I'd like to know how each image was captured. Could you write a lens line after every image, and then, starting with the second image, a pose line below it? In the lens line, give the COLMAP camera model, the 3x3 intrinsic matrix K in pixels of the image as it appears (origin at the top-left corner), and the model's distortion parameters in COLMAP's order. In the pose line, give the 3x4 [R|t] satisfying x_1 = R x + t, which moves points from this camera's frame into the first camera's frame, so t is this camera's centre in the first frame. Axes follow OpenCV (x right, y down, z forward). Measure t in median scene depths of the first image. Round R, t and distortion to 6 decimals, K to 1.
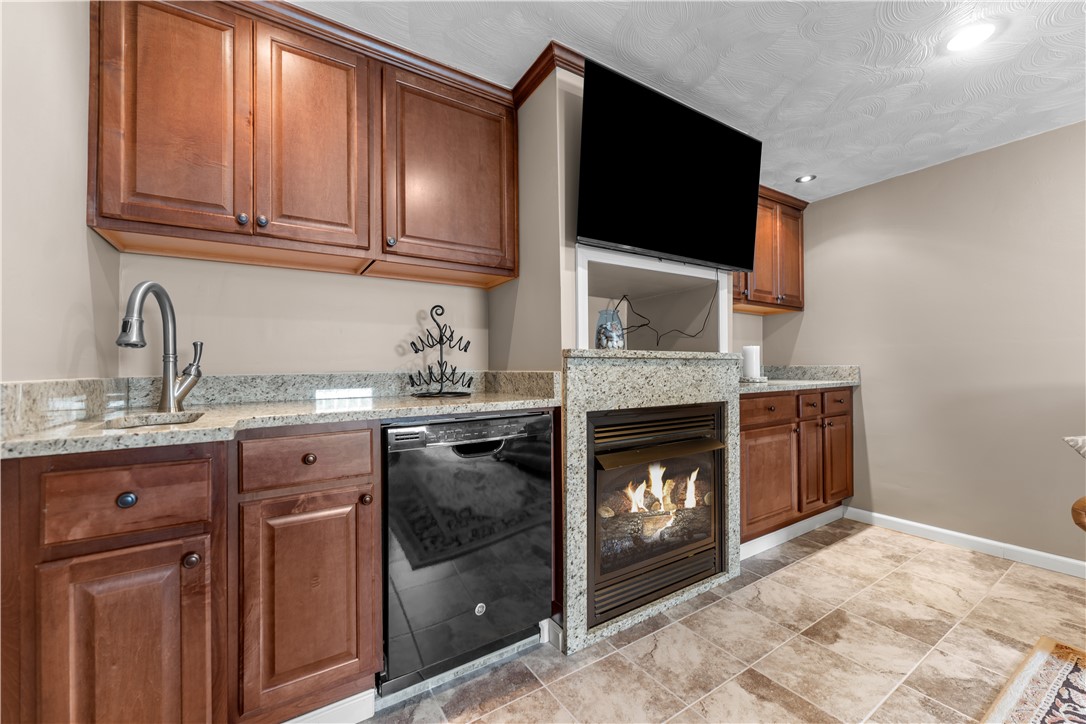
lens RADIAL K [[427.9, 0, 542.5], [0, 427.9, 365.8], [0, 0, 1]] dist [-0.003157, -0.000290]
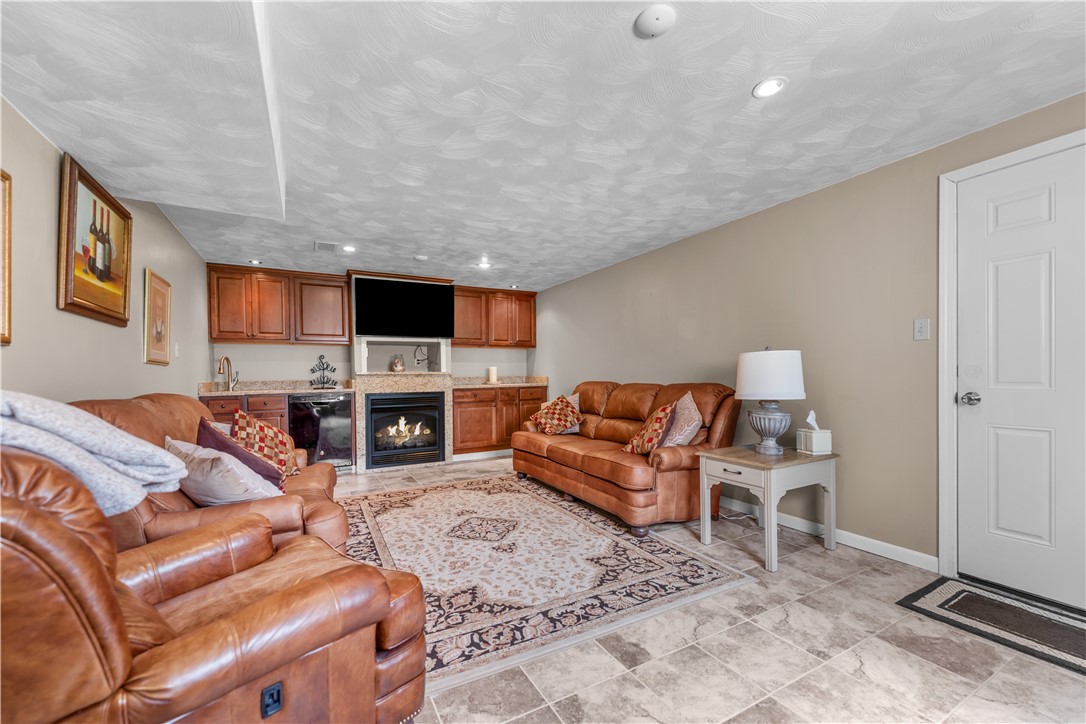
lens RADIAL K [[439.5, 0, 551.0], [0, 439.5, 377.2], [0, 0, 1]] dist [0.008047, 0.000299]
pose [[0.998562, 0.000669, -0.053609, 1.536115], [0.000262, 0.999849, 0.017362, -0.057342], [0.053613, -0.017351, 0.998411, -1.942478]]
